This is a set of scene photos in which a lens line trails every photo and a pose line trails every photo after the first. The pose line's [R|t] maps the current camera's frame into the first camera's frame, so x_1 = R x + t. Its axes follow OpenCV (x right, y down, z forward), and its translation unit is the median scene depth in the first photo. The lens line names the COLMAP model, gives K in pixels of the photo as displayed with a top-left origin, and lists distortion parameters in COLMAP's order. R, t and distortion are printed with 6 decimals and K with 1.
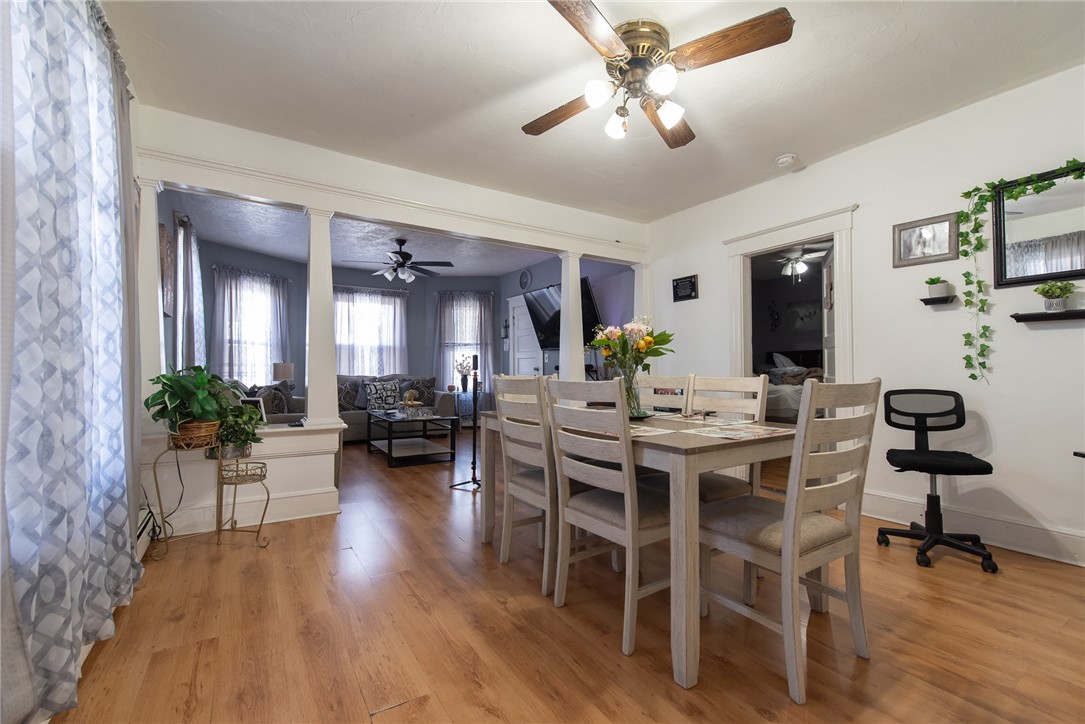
lens RADIAL K [[463.0, 0, 540.4], [0, 463.0, 366.6], [0, 0, 1]] dist [-0.001422, -0.000143]
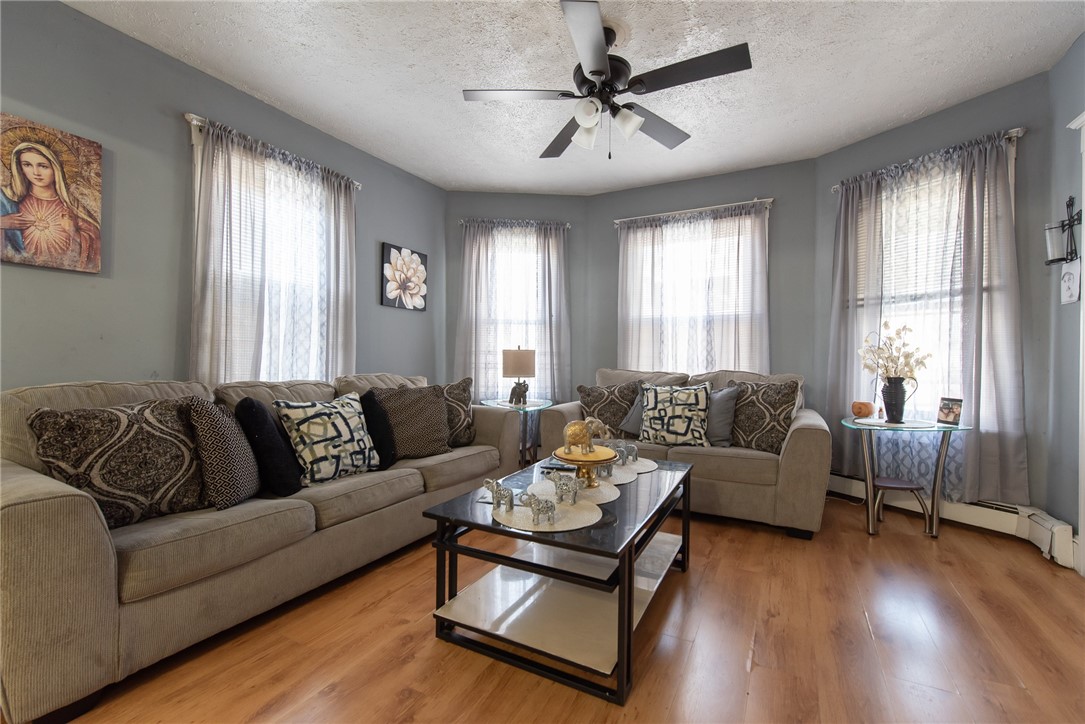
lens RADIAL K [[463.0, 0, 547.1], [0, 463.0, 361.9], [0, 0, 1]] dist [-0.001422, -0.000143]
pose [[0.497703, 0.012221, -0.867262, 0.017261], [-0.001745, 0.999913, 0.013088, 0.000969], [0.867346, -0.005001, 0.497681, 0.552481]]
